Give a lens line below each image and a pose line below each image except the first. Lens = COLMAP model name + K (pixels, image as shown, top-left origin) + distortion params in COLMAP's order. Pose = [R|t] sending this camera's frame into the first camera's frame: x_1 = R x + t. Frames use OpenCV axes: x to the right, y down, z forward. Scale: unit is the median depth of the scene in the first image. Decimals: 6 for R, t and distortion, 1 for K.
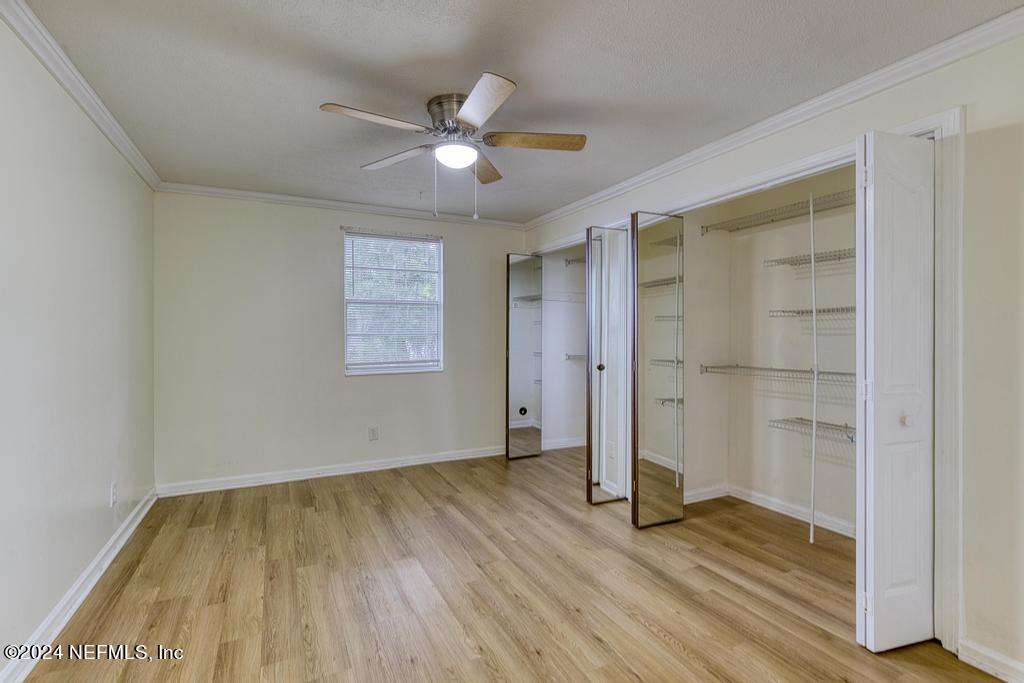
lens RADIAL K [[475.3, 0, 516.4], [0, 475.3, 341.2], [0, 0, 1]] dist [-0.010779, 0.002713]
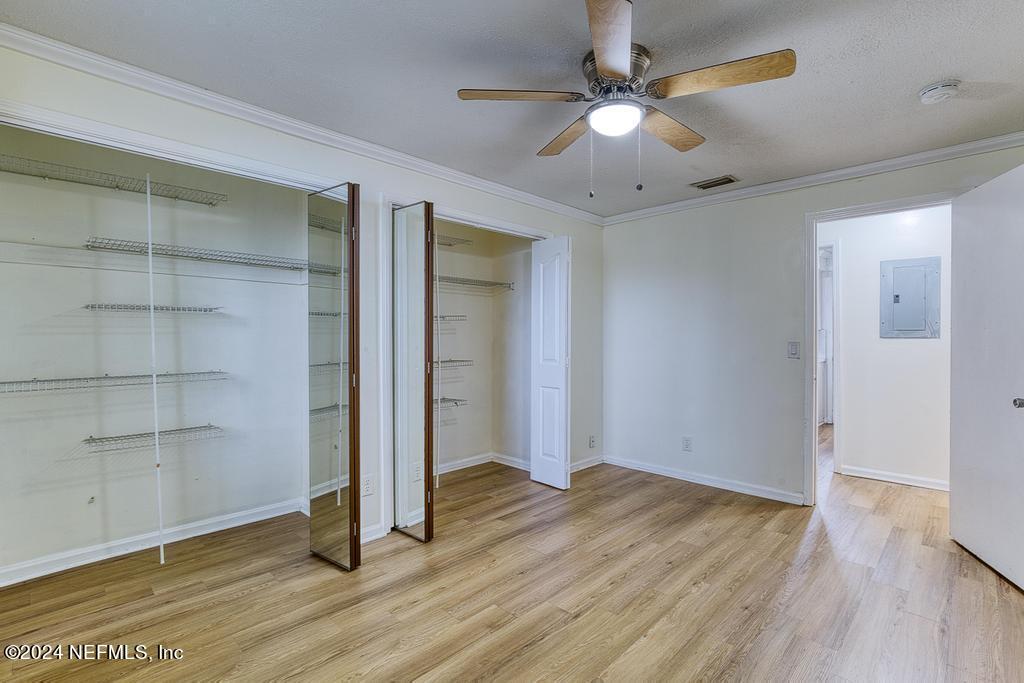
lens RADIAL K [[475.3, 0, 517.2], [0, 475.3, 338.5], [0, 0, 1]] dist [-0.010779, 0.002713]
pose [[-0.327871, -0.007602, 0.944692, -0.807179], [0.005410, 0.999936, 0.009924, -0.015028], [-0.944707, 0.008365, -0.327809, 1.350760]]
